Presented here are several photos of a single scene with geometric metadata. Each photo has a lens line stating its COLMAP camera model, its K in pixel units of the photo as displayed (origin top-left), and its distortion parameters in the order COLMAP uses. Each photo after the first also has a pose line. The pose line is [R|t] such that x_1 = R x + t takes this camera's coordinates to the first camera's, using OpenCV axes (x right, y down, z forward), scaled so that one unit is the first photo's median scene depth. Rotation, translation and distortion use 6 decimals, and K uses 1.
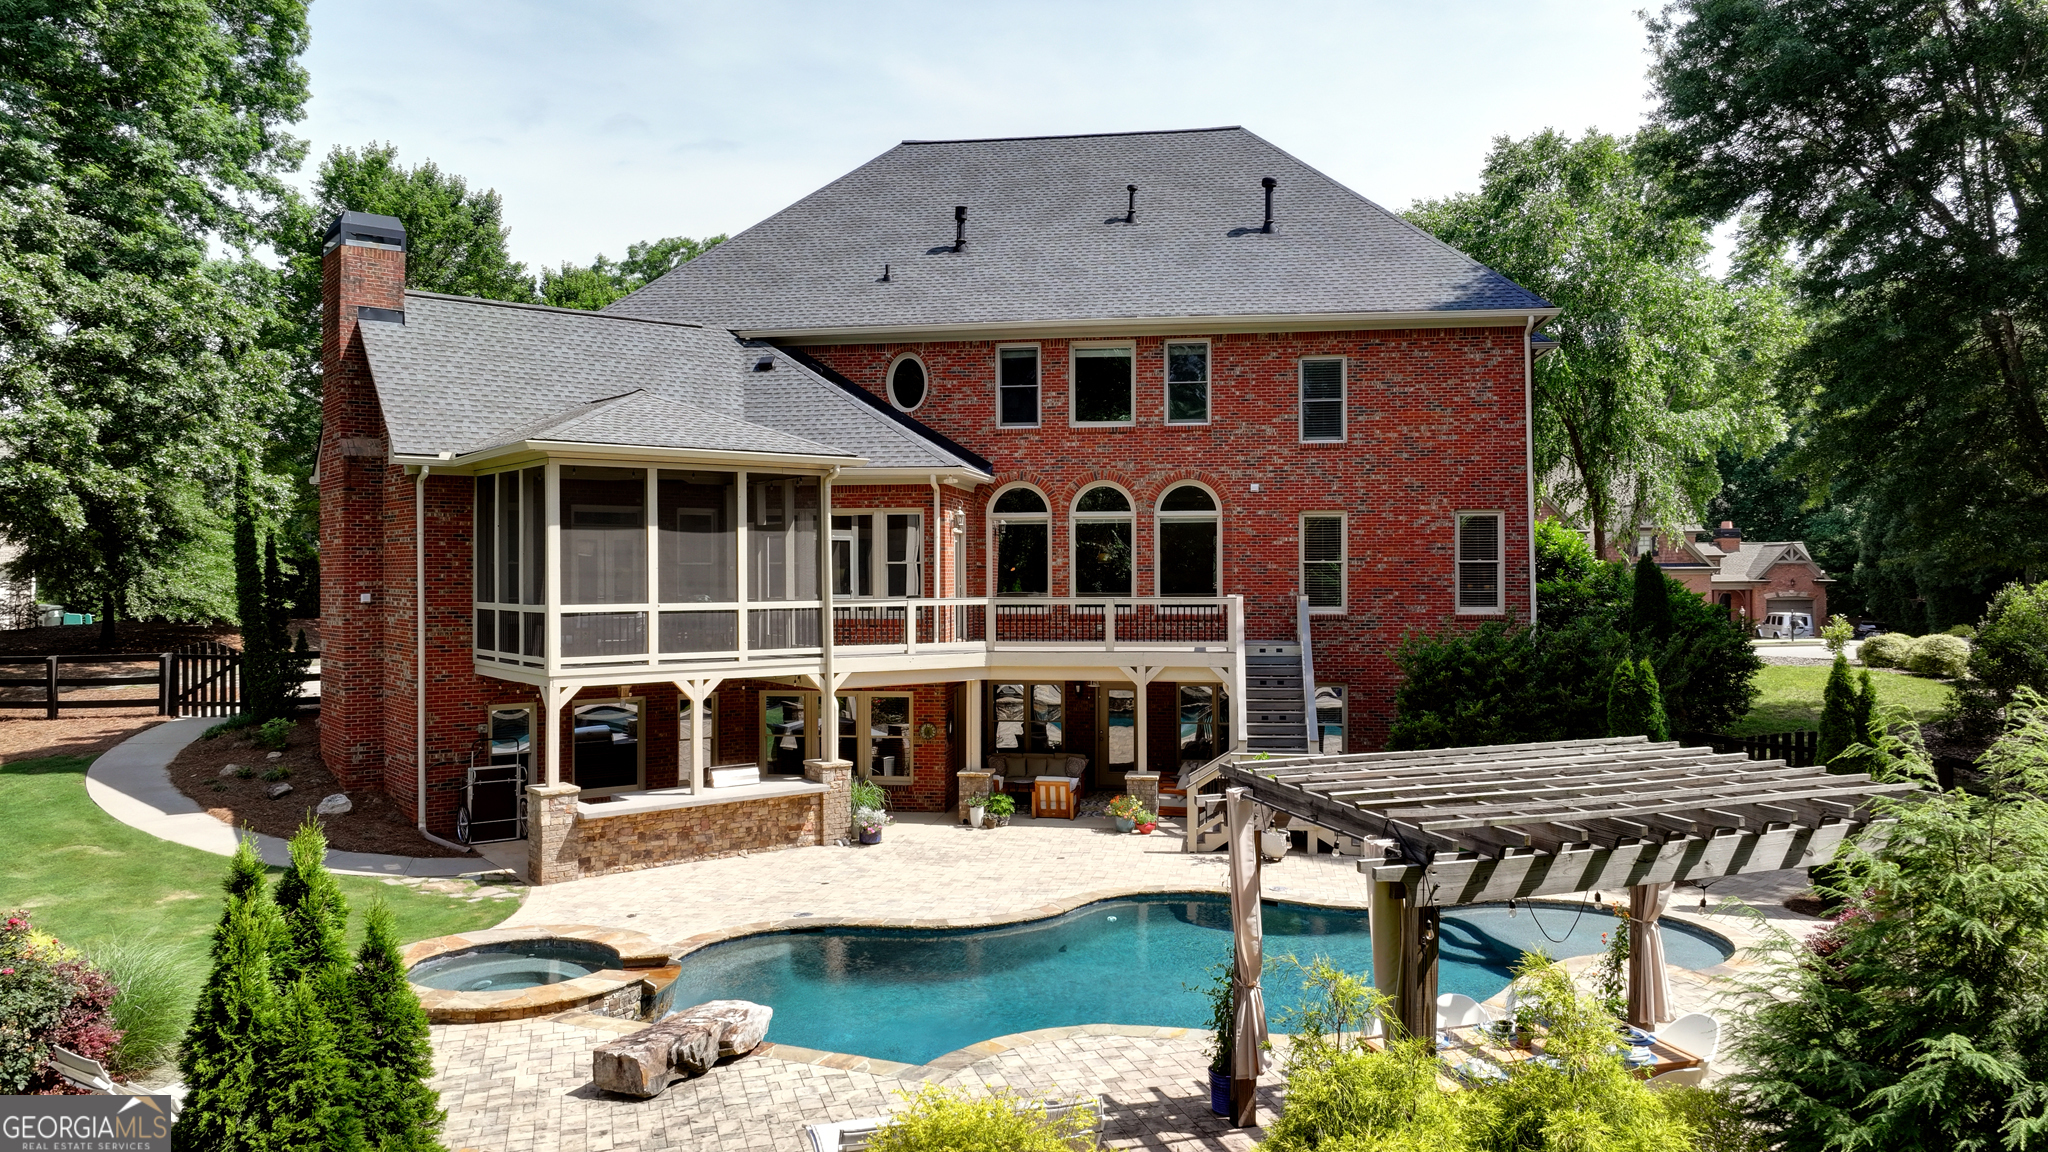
lens RADIAL K [[1438.7, 0, 1031.5], [0, 1438.7, 567.6], [0, 0, 1]] dist [-0.006963, 0.025020]
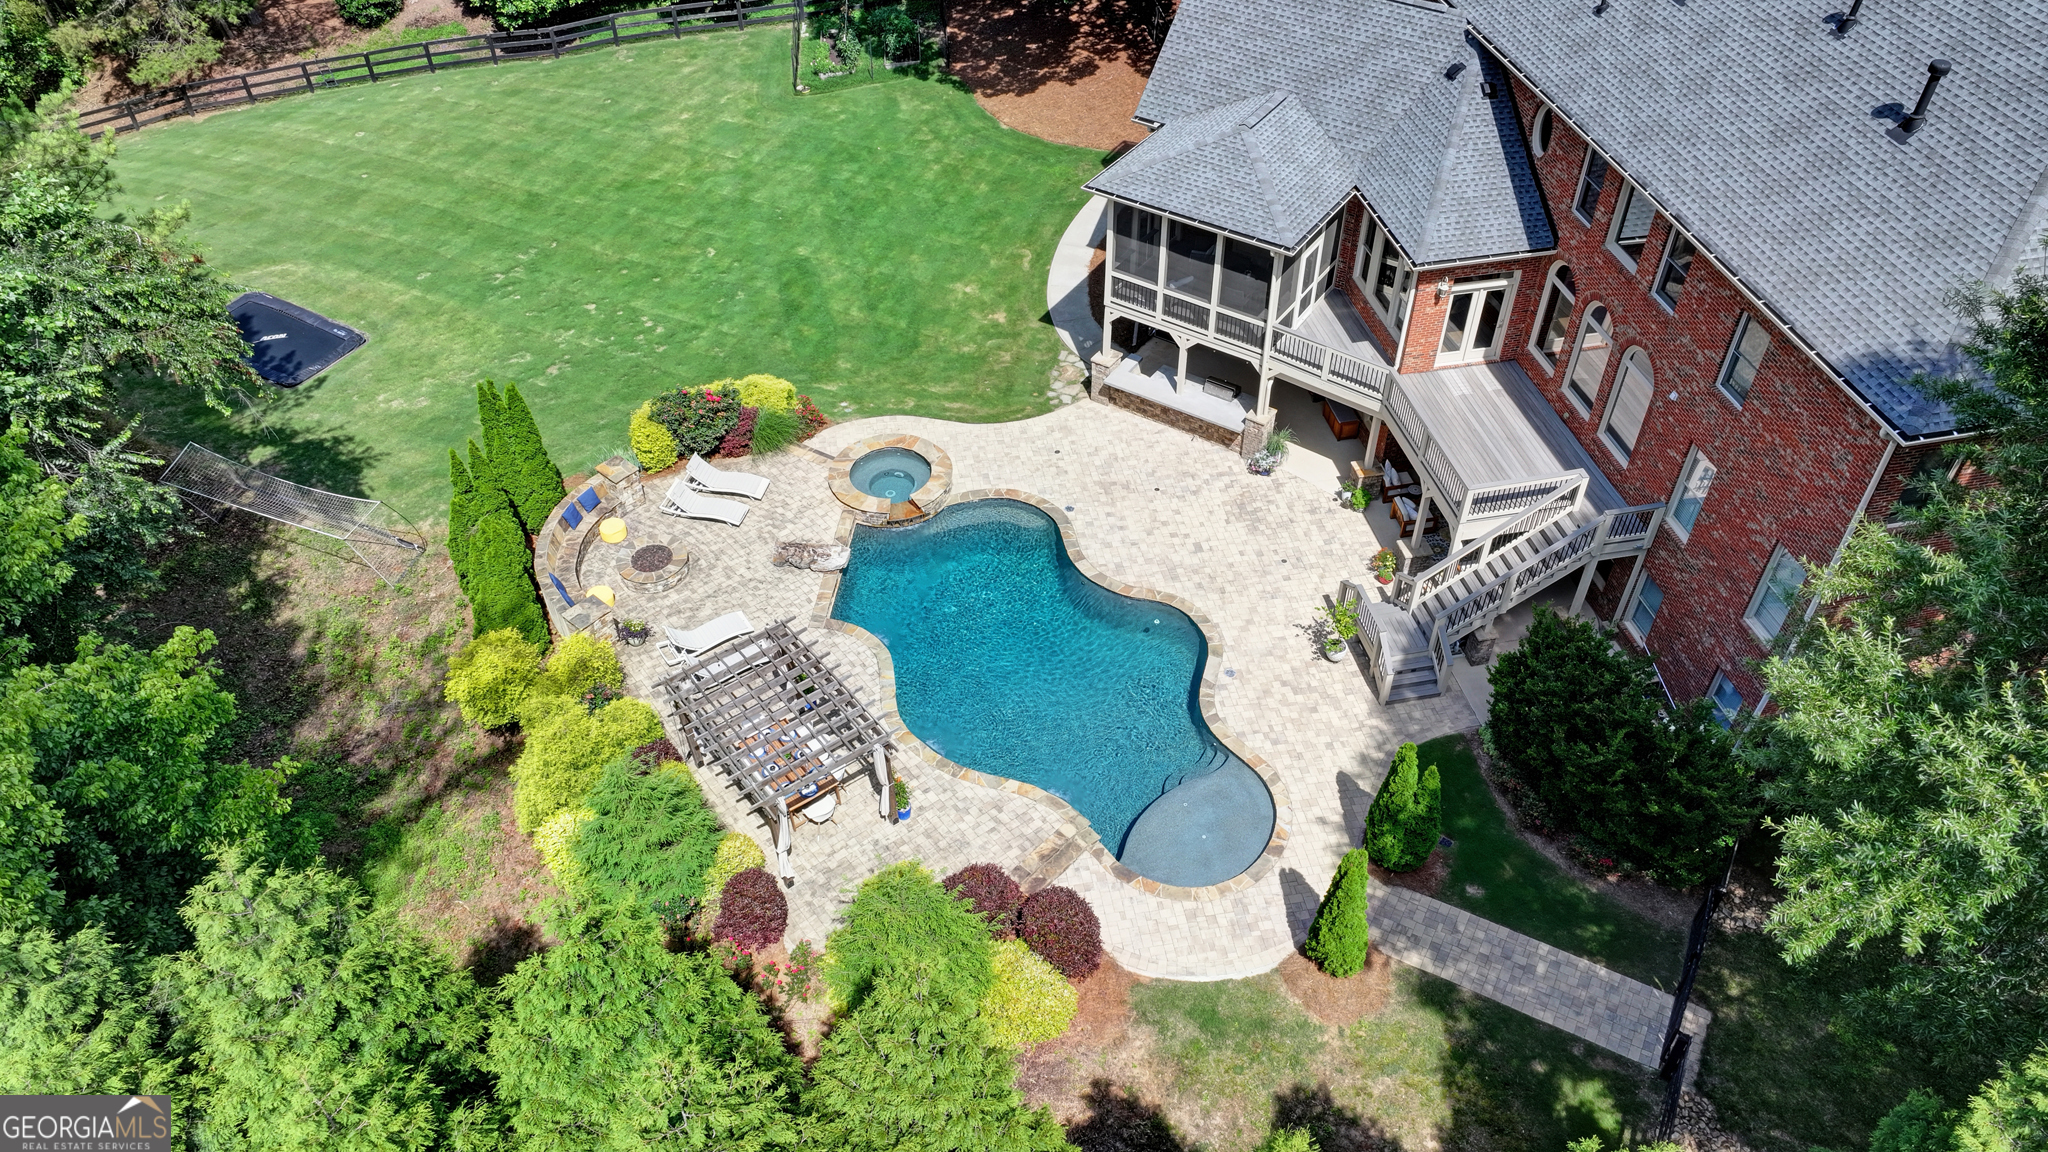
lens RADIAL K [[1438.7, 0, 1031.5], [0, 1438.7, 567.6], [0, 0, 1]] dist [-0.006963, 0.025020]
pose [[0.331070, 0.646099, -0.687712, 0.949583], [0.004154, 0.727808, 0.685769, -0.807852], [0.943597, -0.229894, 0.238271, 0.377864]]
